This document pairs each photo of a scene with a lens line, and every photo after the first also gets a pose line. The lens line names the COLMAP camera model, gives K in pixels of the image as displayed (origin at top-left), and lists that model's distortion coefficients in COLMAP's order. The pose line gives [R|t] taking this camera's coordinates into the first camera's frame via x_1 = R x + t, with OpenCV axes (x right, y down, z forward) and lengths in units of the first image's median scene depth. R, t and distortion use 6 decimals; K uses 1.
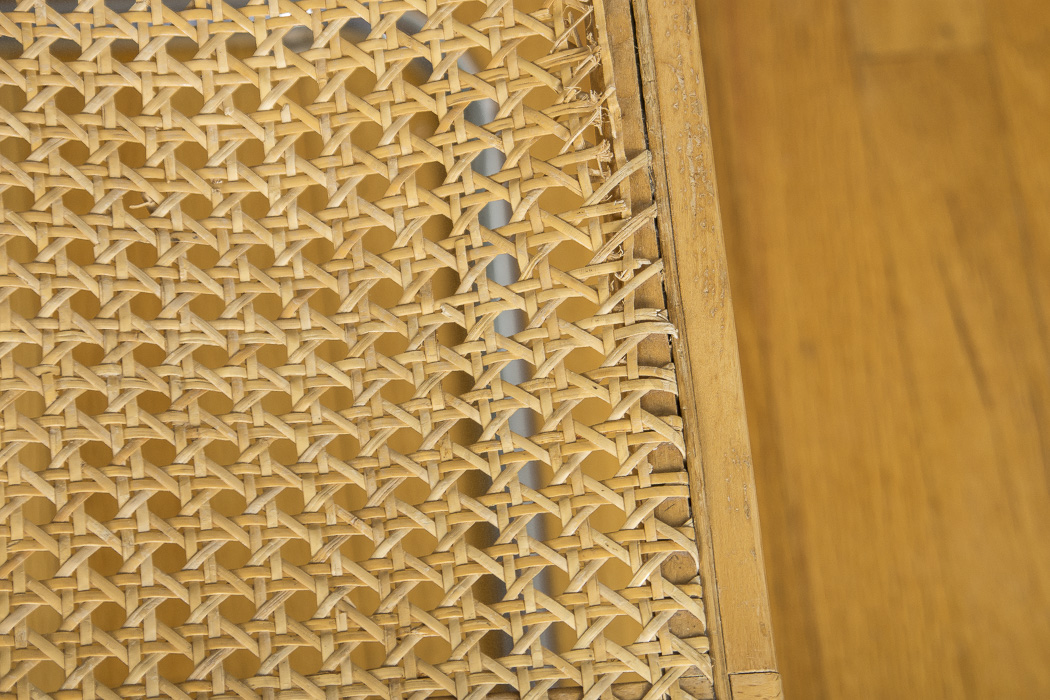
lens RADIAL K [[3720.1, 0, 523.7], [0, 3720.1, 349.9], [0, 0, 1]] dist [0.423135, 0.000000]
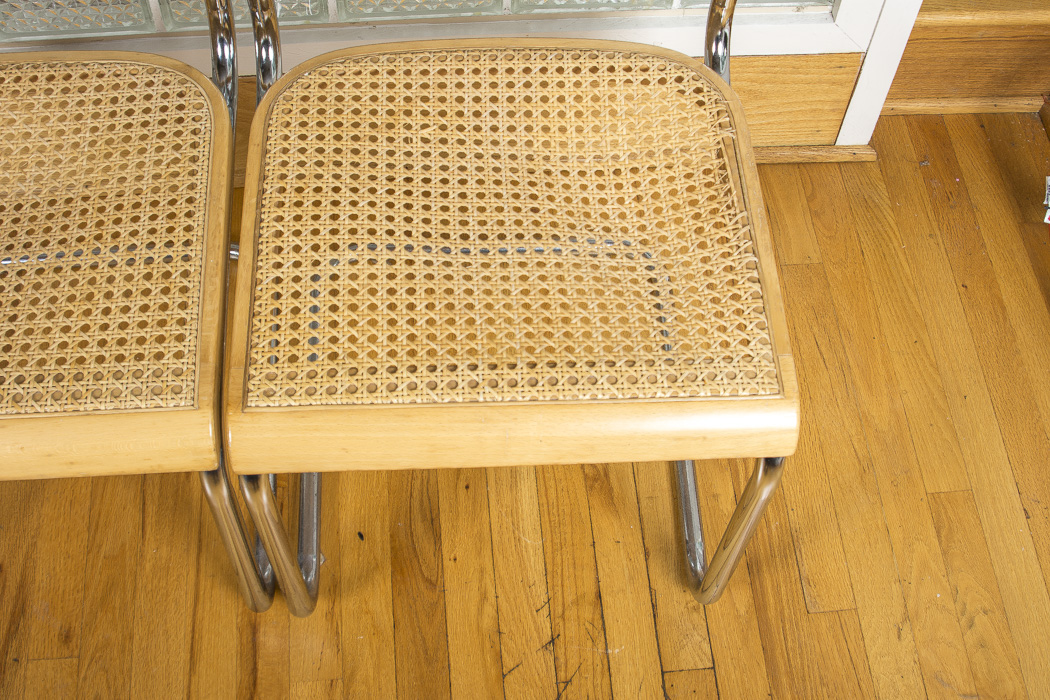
lens RADIAL K [[1298.0, 0, 525.3], [0, 1298.0, 348.5], [0, 0, 1]] dist [-0.138140, 0.000000]
pose [[0.997937, 0.009256, -0.063533, -0.087249], [-0.018045, 0.990101, -0.139194, 0.228029], [0.061616, 0.140053, 0.988225, -0.111230]]
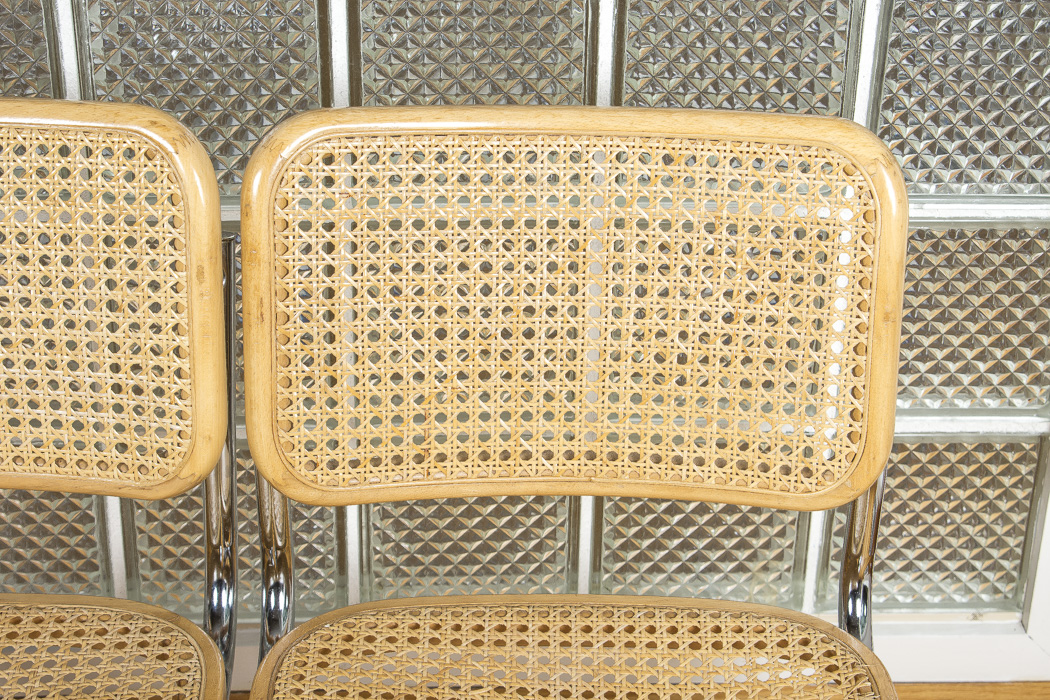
lens RADIAL K [[2151.5, 0, 527.7], [0, 2151.5, 349.9], [0, 0, 1]] dist [0.092340, 0.000000]
pose [[0.994994, -0.014073, -0.098934, -0.064333], [-0.049390, 0.791405, -0.609293, 0.609235], [0.086871, 0.611130, 0.786749, -0.330049]]
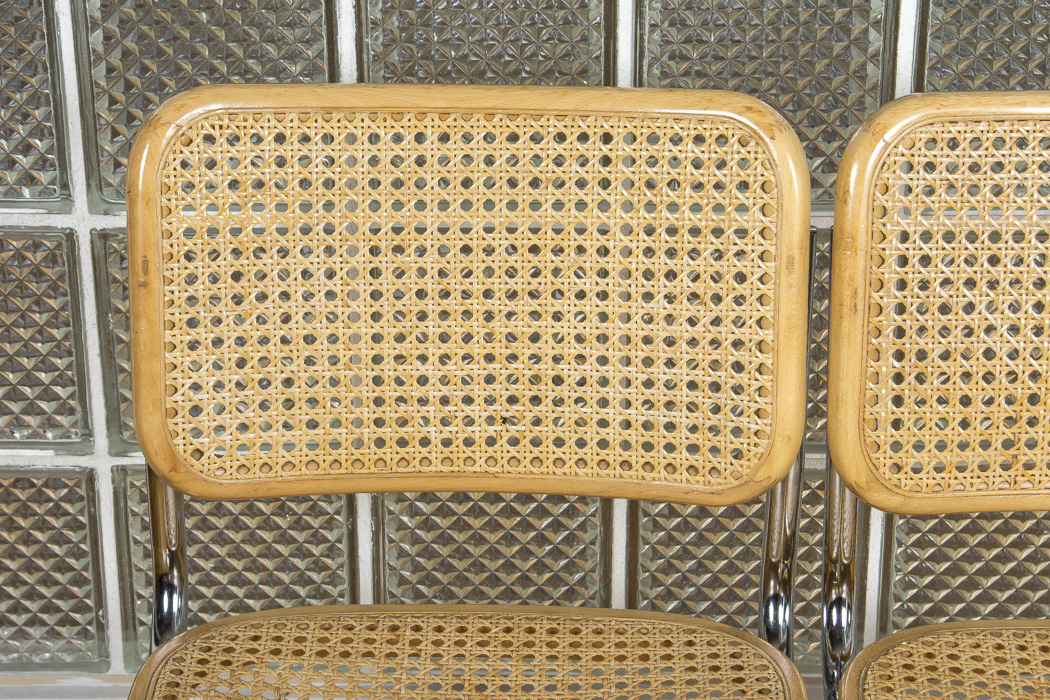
lens RADIAL K [[2670.1, 0, 529.7], [0, 2670.1, 357.7], [0, 0, 1]] dist [0.281304, 0.000000]
pose [[0.986820, -0.013715, -0.161242, -0.323911], [-0.098069, 0.741898, -0.663302, 0.930035], [0.128722, 0.670373, 0.730774, -0.504162]]
